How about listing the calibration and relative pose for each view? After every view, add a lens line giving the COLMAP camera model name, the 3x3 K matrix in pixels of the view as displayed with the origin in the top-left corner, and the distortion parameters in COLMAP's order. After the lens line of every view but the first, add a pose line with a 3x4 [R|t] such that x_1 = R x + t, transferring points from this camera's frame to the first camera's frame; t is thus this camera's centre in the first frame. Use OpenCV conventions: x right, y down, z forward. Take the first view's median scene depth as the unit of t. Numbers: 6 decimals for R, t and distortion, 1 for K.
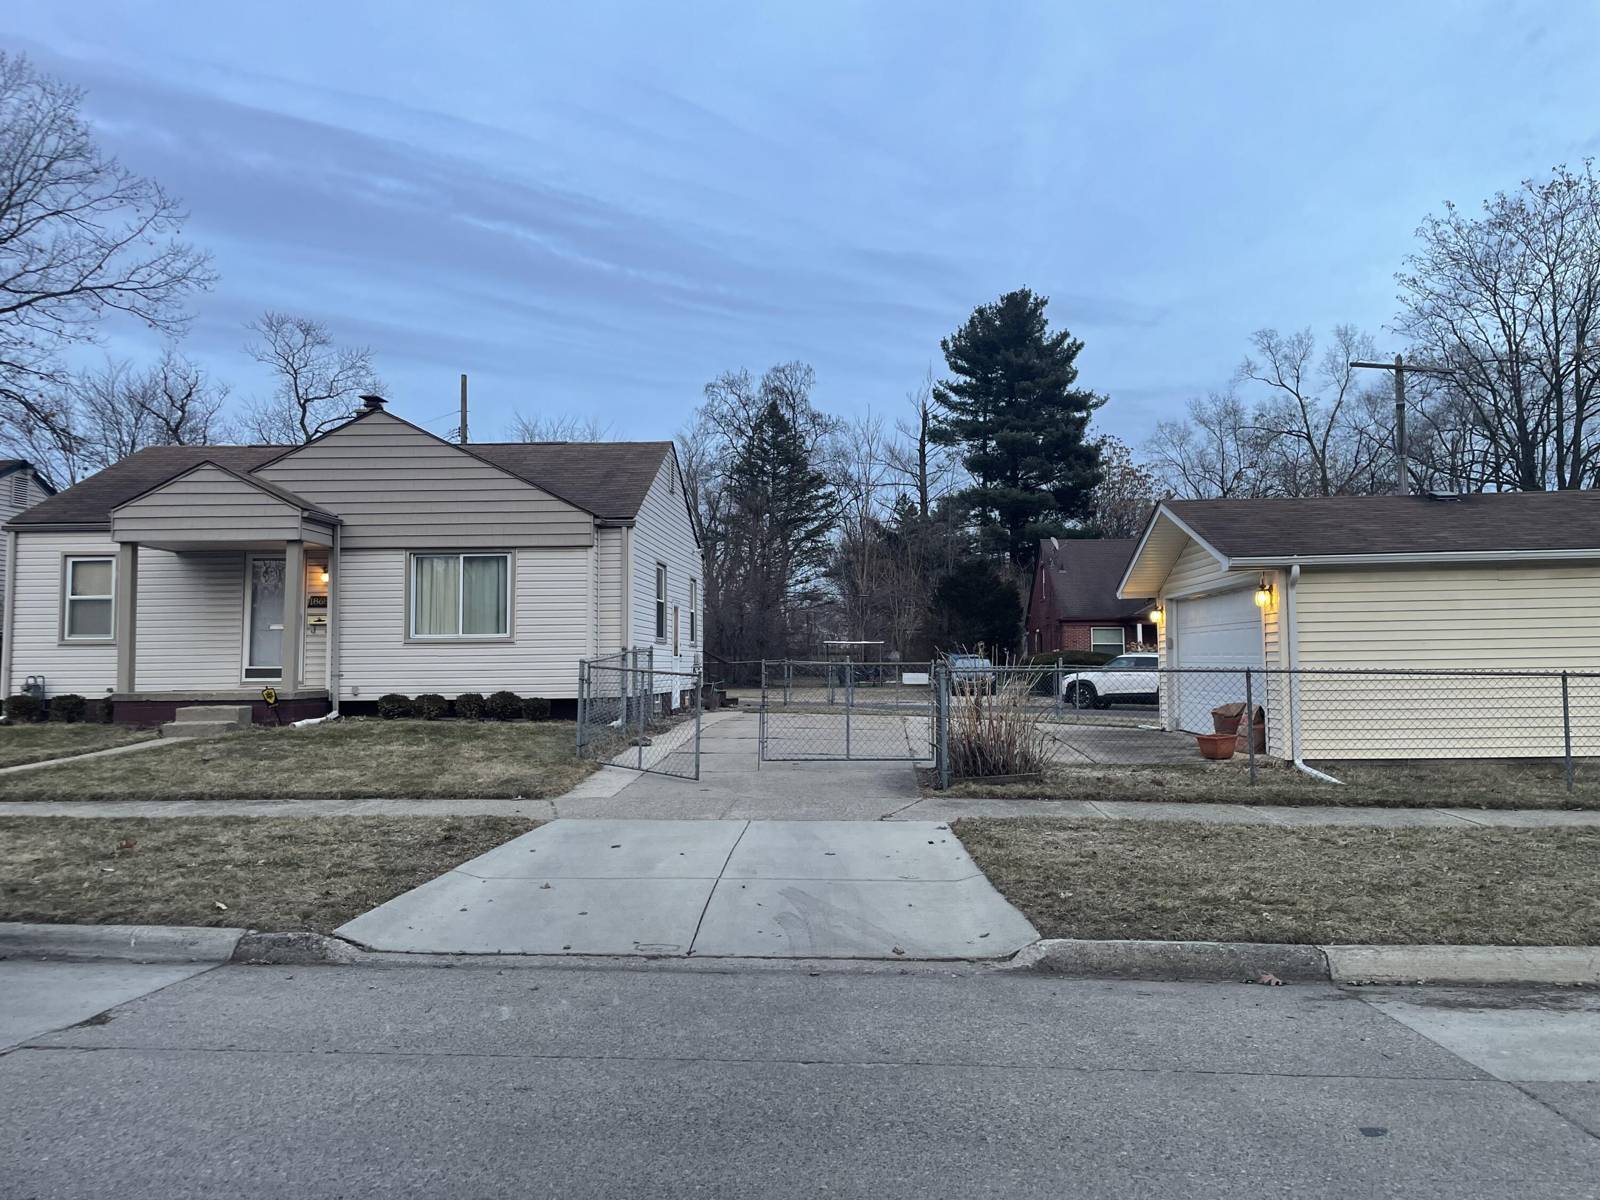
lens RADIAL K [[1241.7, 0, 799.6], [0, 1241.7, 596.4], [0, 0, 1]] dist [0.040791, -0.035671]
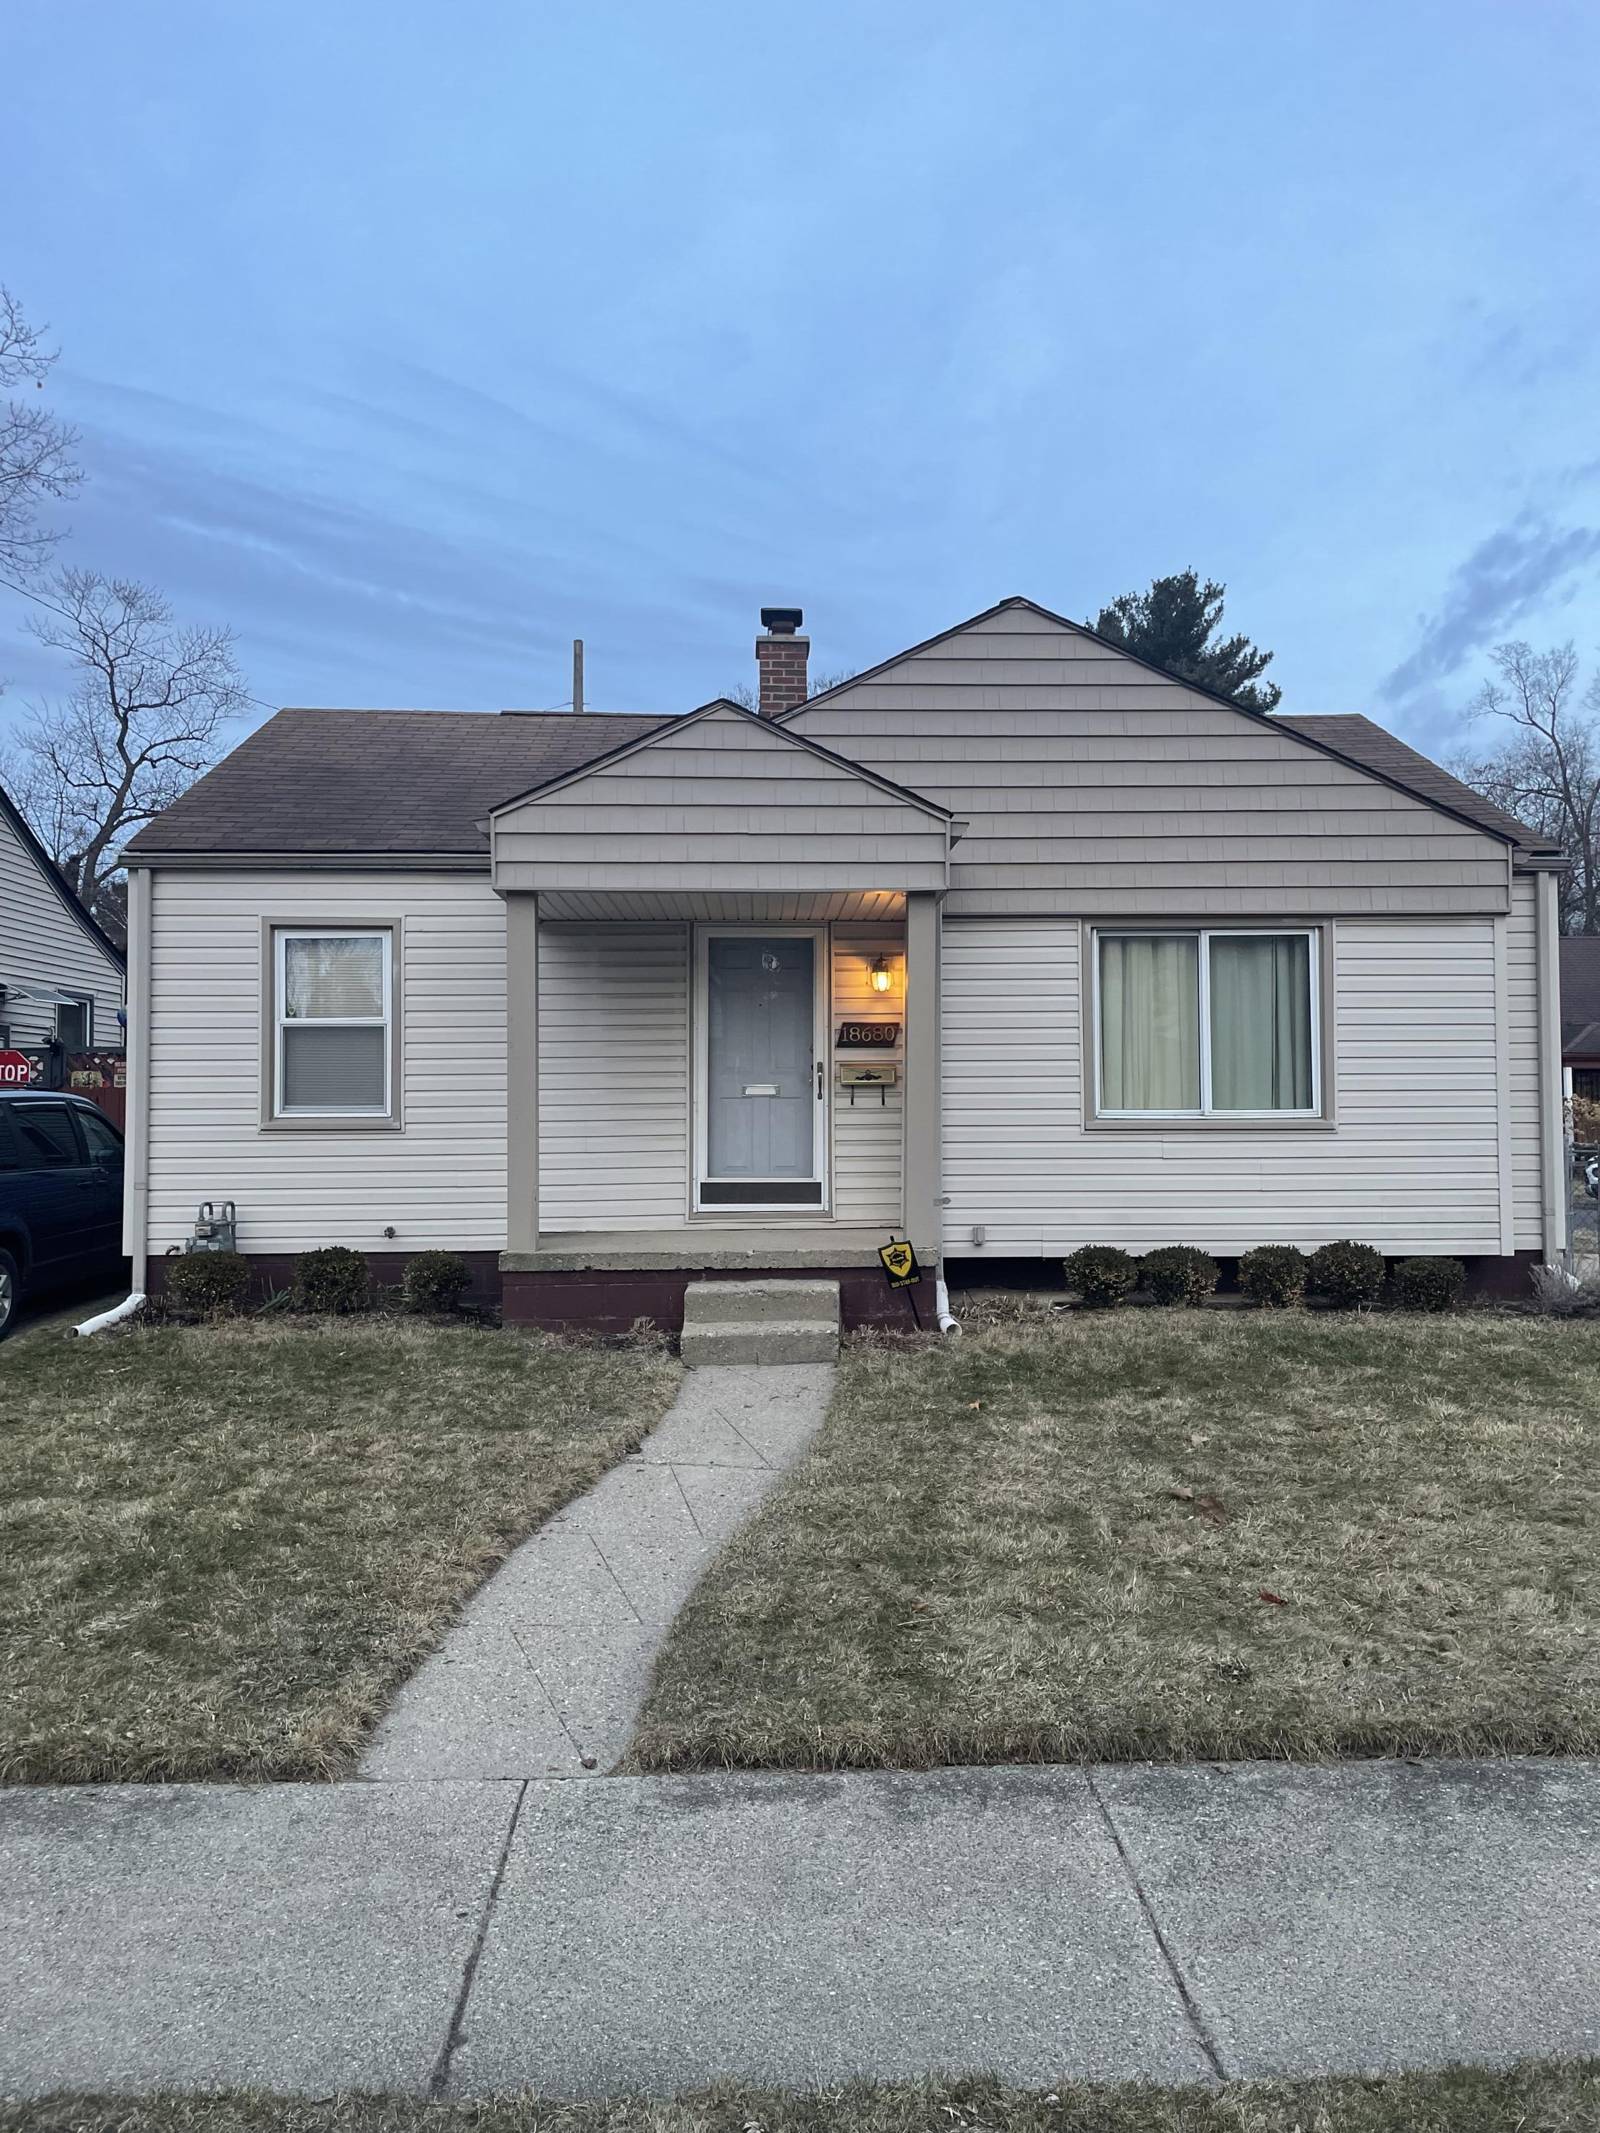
lens RADIAL K [[1655.3, 0, 805.4], [0, 1655.3, 1077.3], [0, 0, 1]] dist [0.040791, -0.035671]
pose [[0.995922, 0.002774, 0.090175, -0.457965], [-0.005963, 0.999366, 0.035109, -0.001255], [-0.090021, -0.035504, 0.995307, 0.406716]]
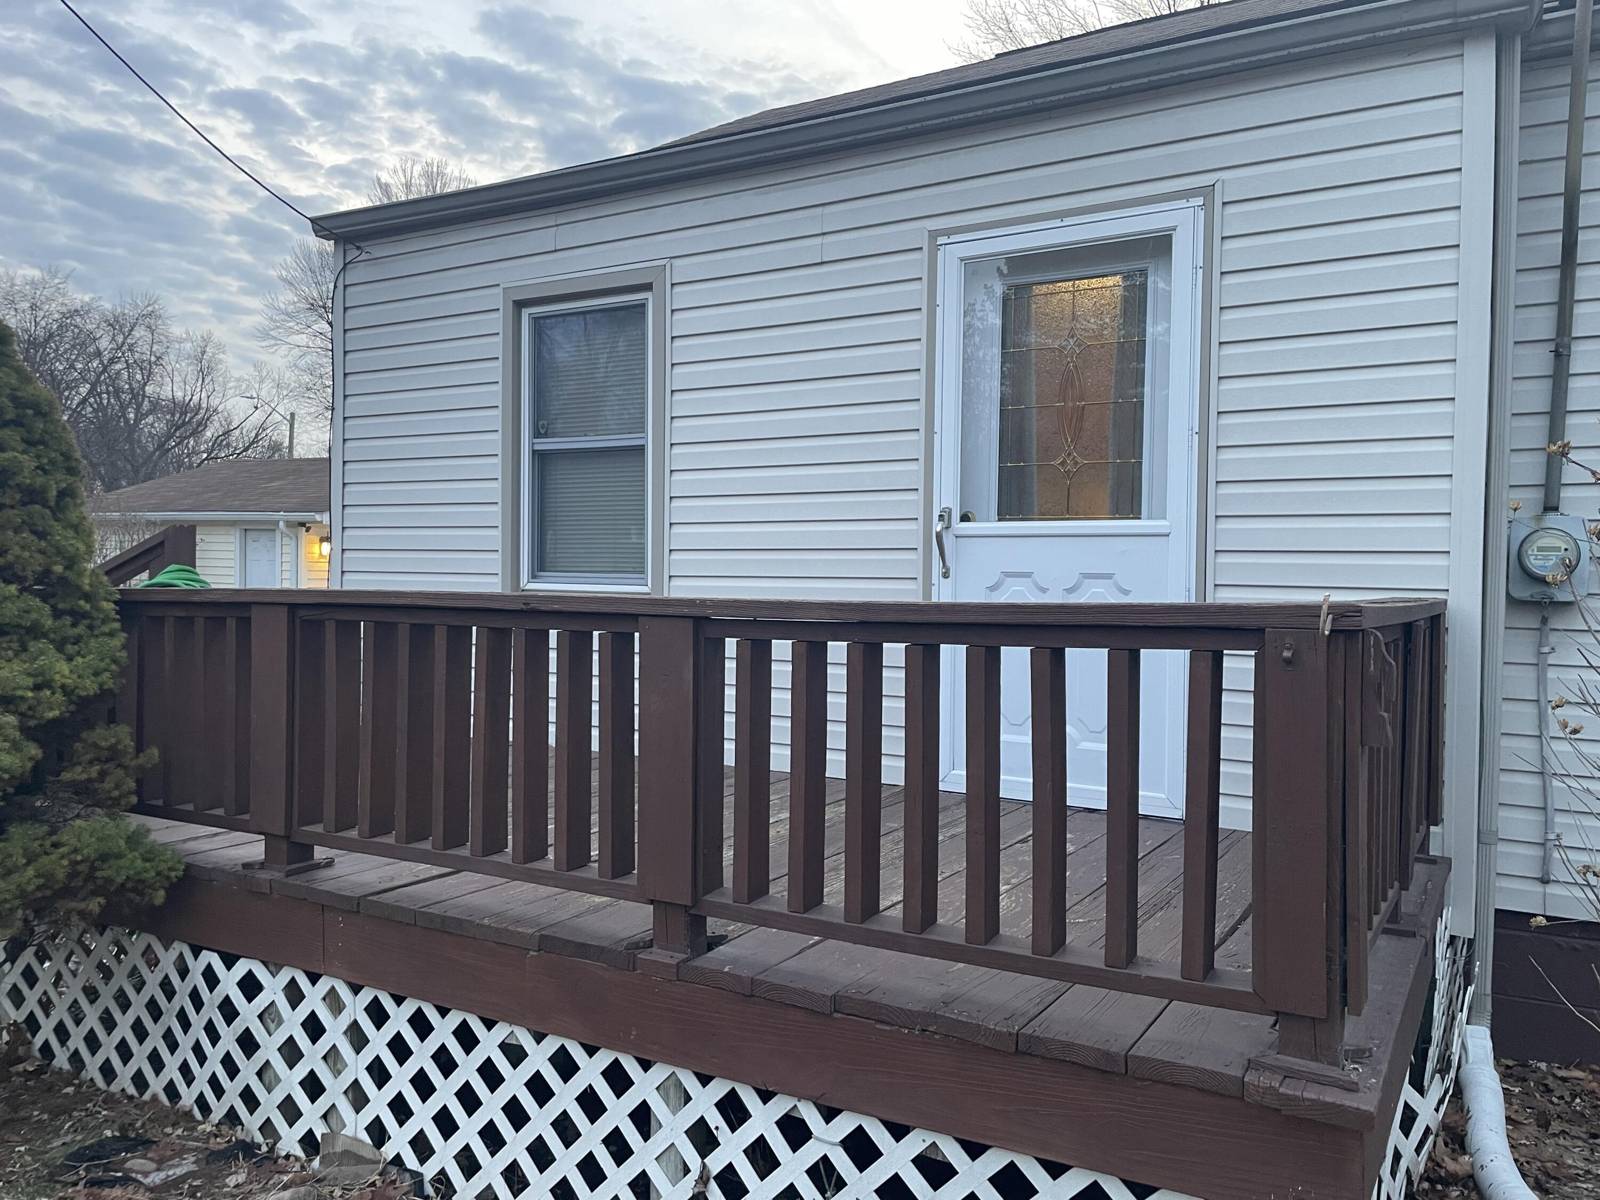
lens RADIAL K [[1241.7, 0, 798.1], [0, 1241.7, 598.1], [0, 0, 1]] dist [0.040791, -0.035671]
pose [[0.885271, 0.015470, -0.464818, -0.396704], [0.013126, 0.998217, 0.058223, 0.020679], [0.464890, -0.057644, 0.883490, 0.780899]]
